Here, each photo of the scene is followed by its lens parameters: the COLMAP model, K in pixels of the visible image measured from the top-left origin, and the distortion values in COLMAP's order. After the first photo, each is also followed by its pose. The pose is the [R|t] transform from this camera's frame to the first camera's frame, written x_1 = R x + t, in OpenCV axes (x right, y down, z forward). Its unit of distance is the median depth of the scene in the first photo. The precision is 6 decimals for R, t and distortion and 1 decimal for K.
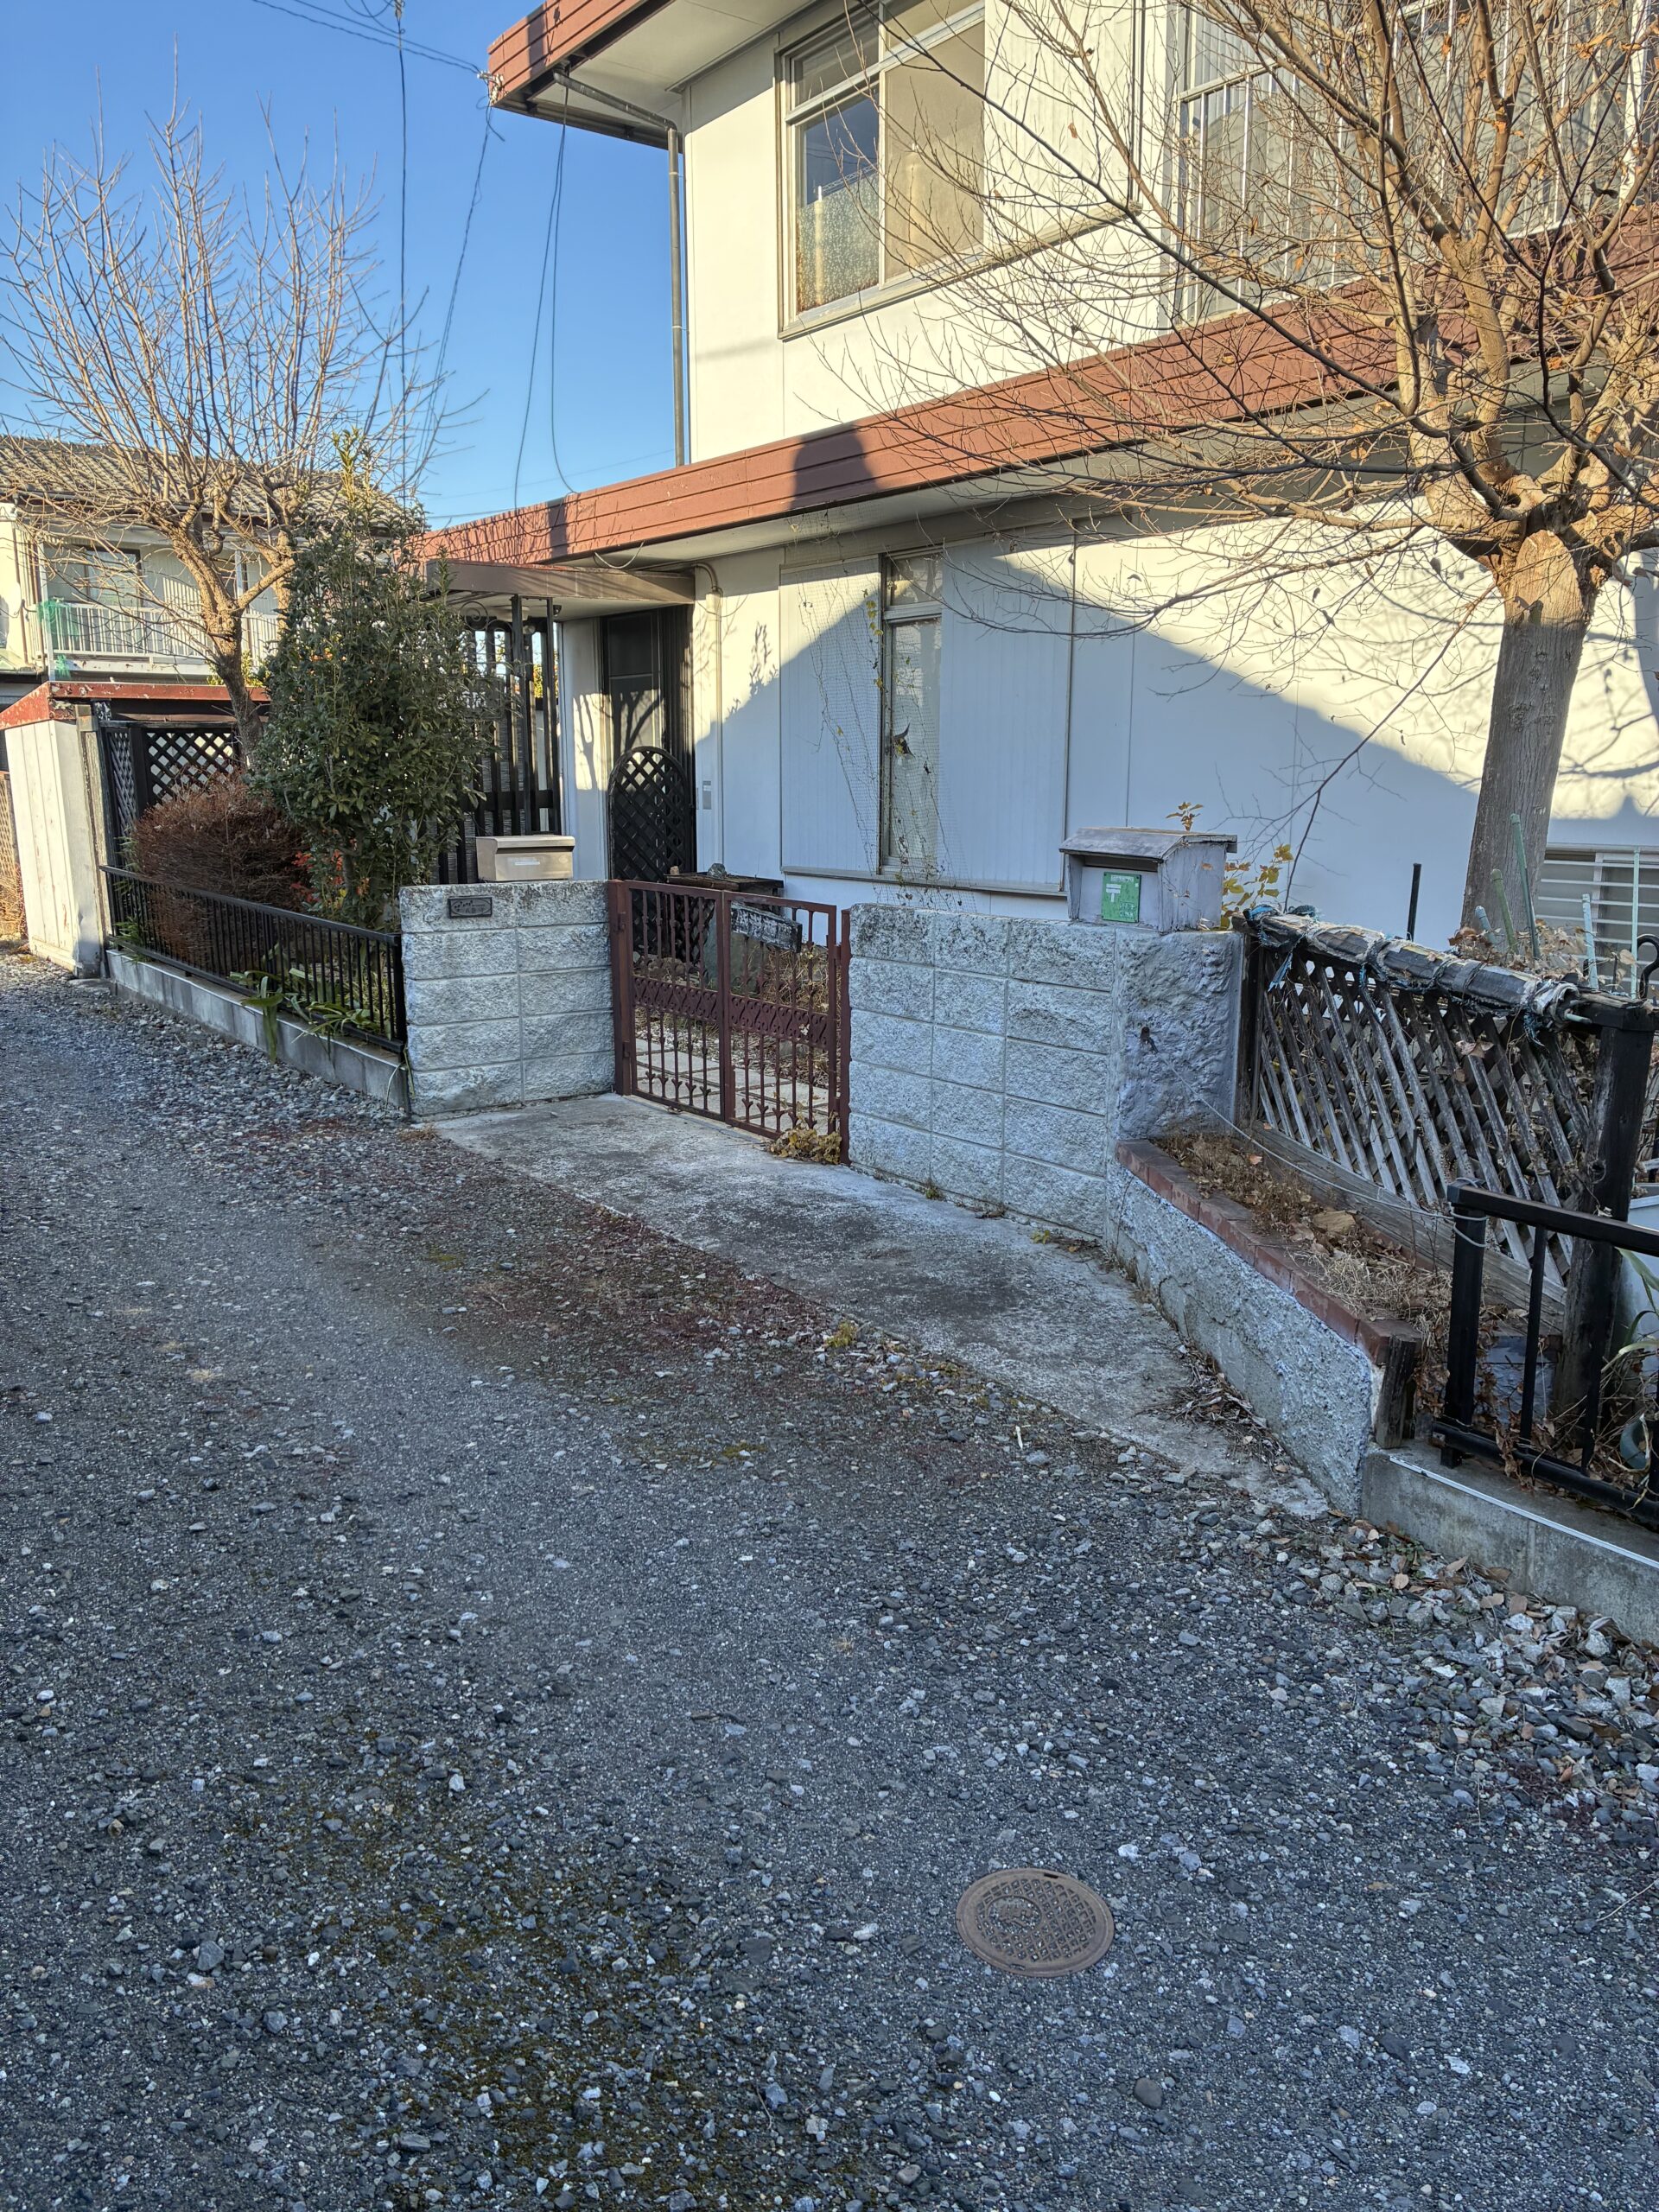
lens RADIAL K [[1692.1, 0, 798.0], [0, 1692.1, 1121.4], [0, 0, 1]] dist [0.062672, -0.059234]
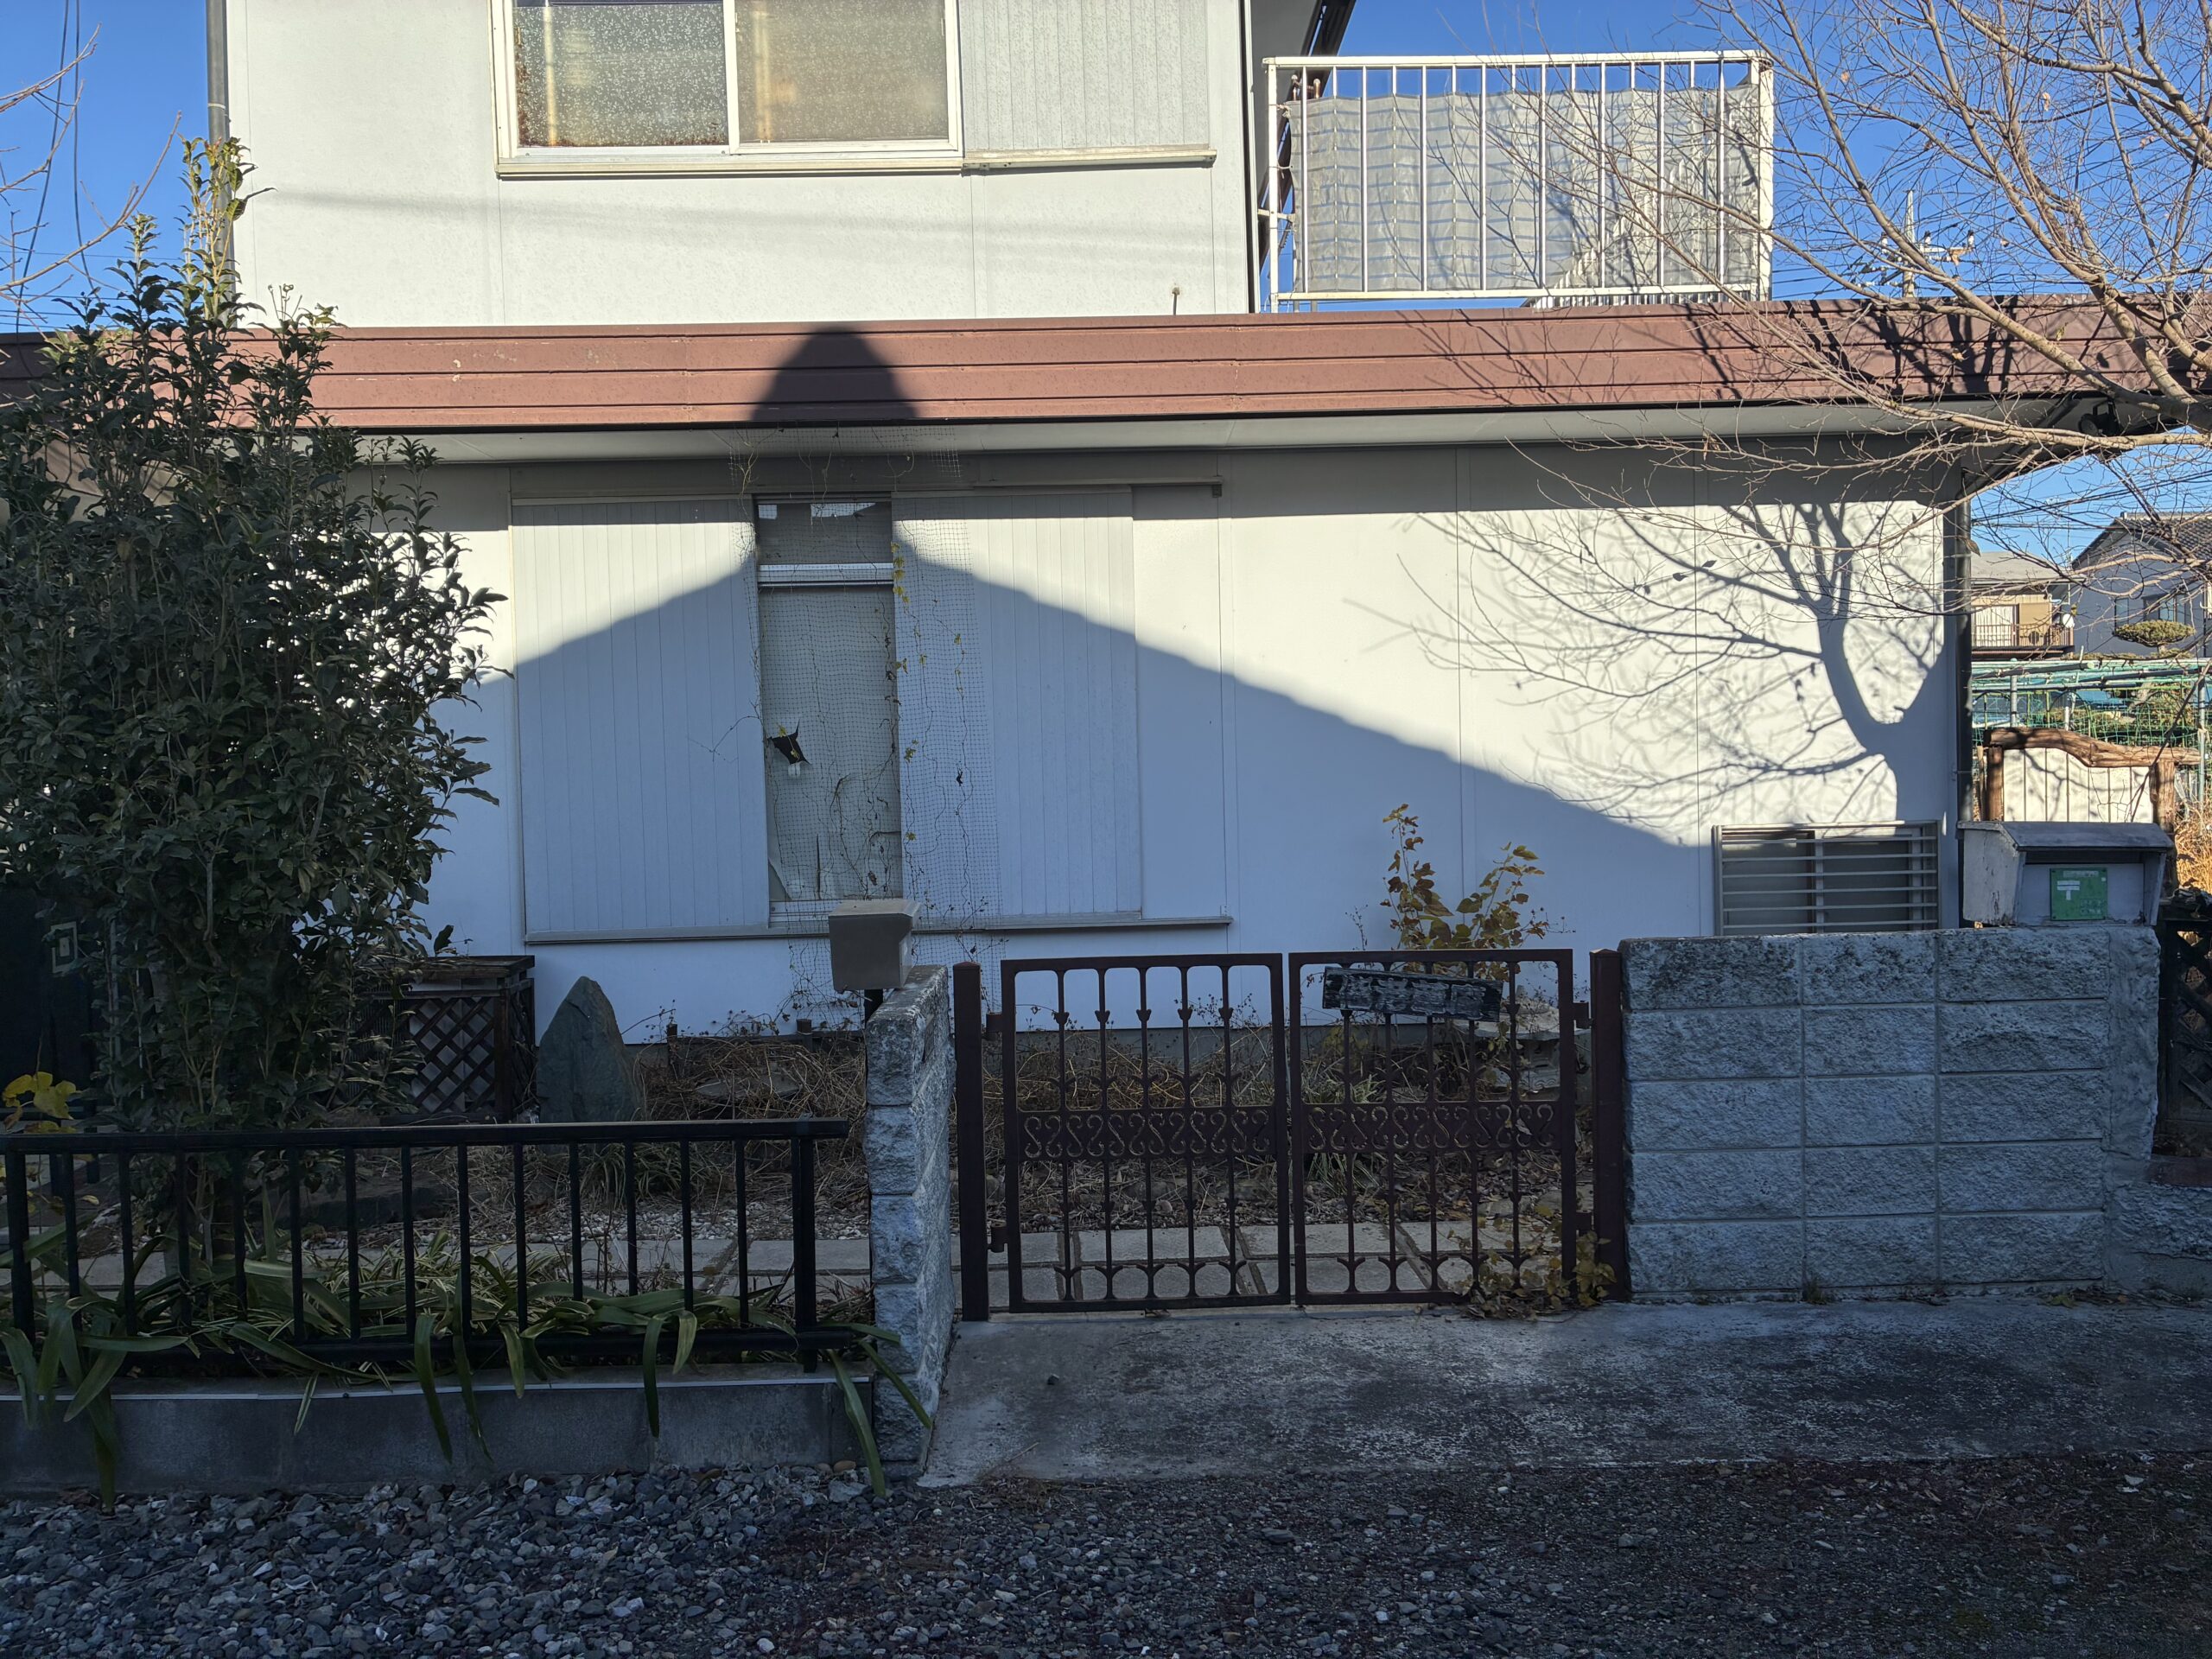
lens RADIAL K [[1692.1, 0, 1102.0], [0, 1692.1, 819.3], [0, 0, 1]] dist [0.062672, -0.059234]
pose [[0.545042, -0.033373, 0.837744, -0.695749], [0.190363, 0.978037, -0.084890, -0.155221], [-0.816511, 0.205745, 0.539424, 0.741746]]
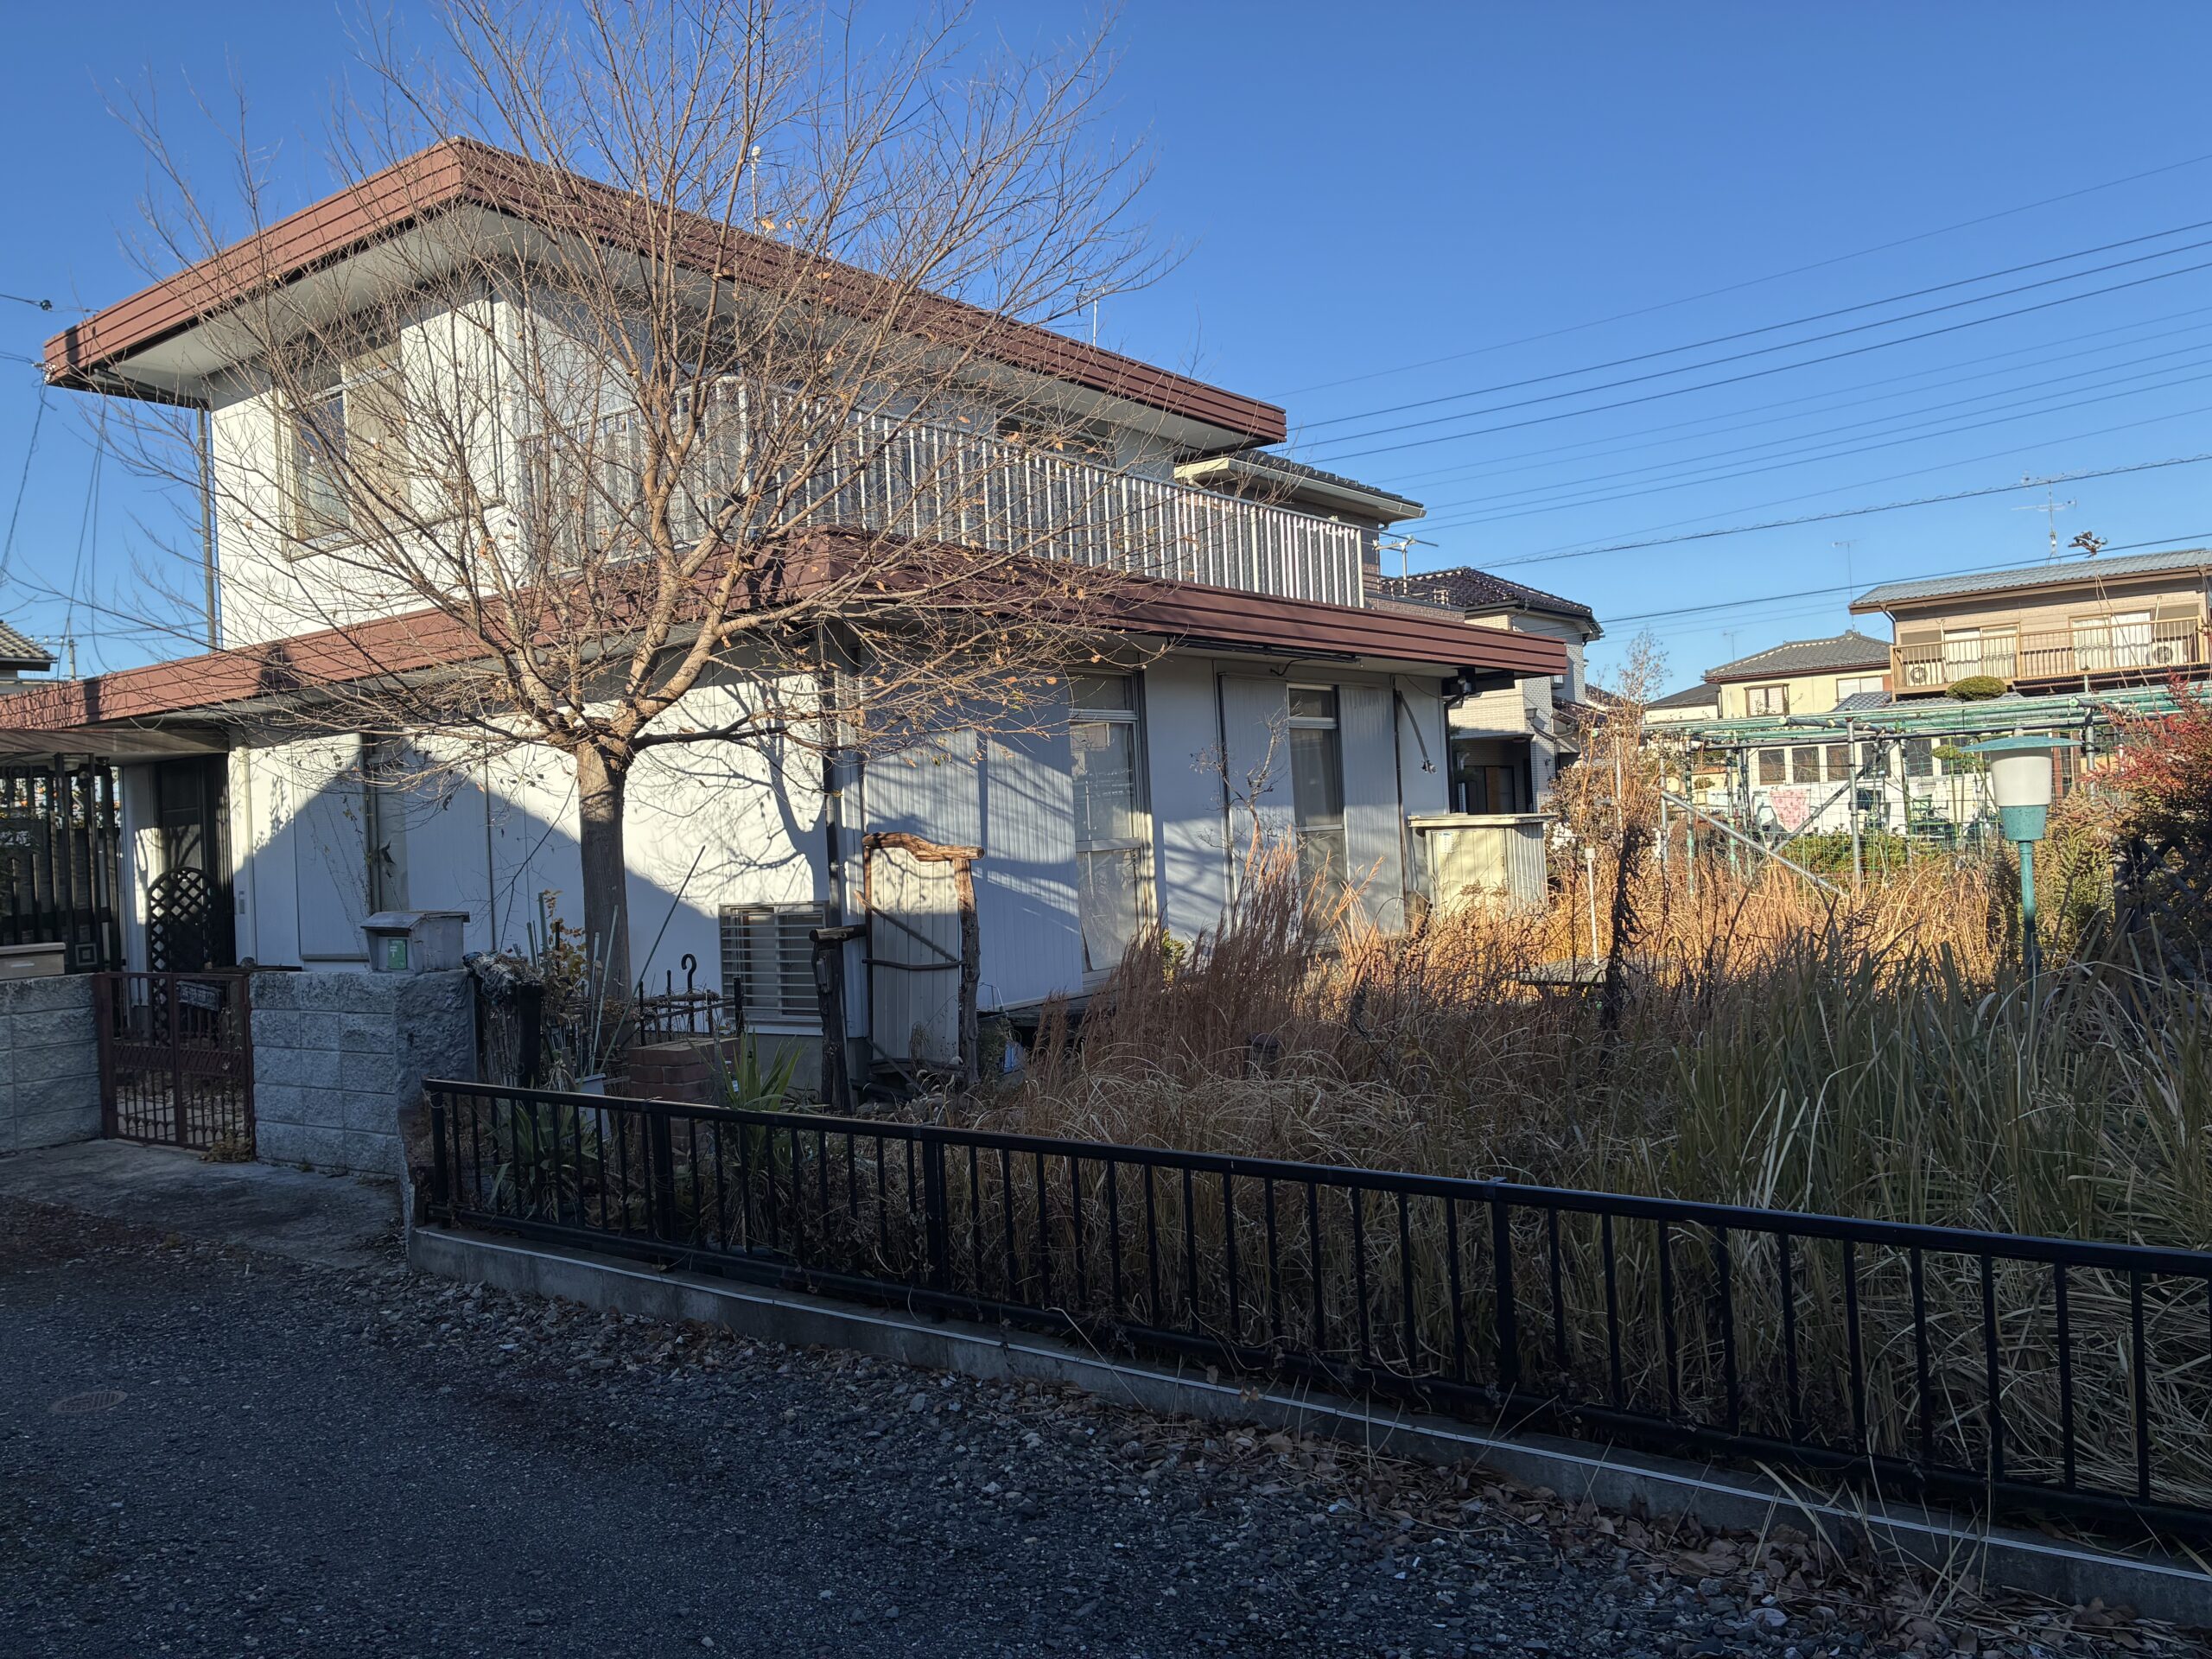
lens RADIAL K [[1692.1, 0, 1113.8], [0, 1692.1, 839.3], [0, 0, 1]] dist [0.062672, -0.059234]
pose [[0.948877, -0.040179, 0.313079, 0.265257], [0.105924, 0.974882, -0.195923, 0.118427], [-0.297343, 0.219069, 0.929299, -0.569230]]
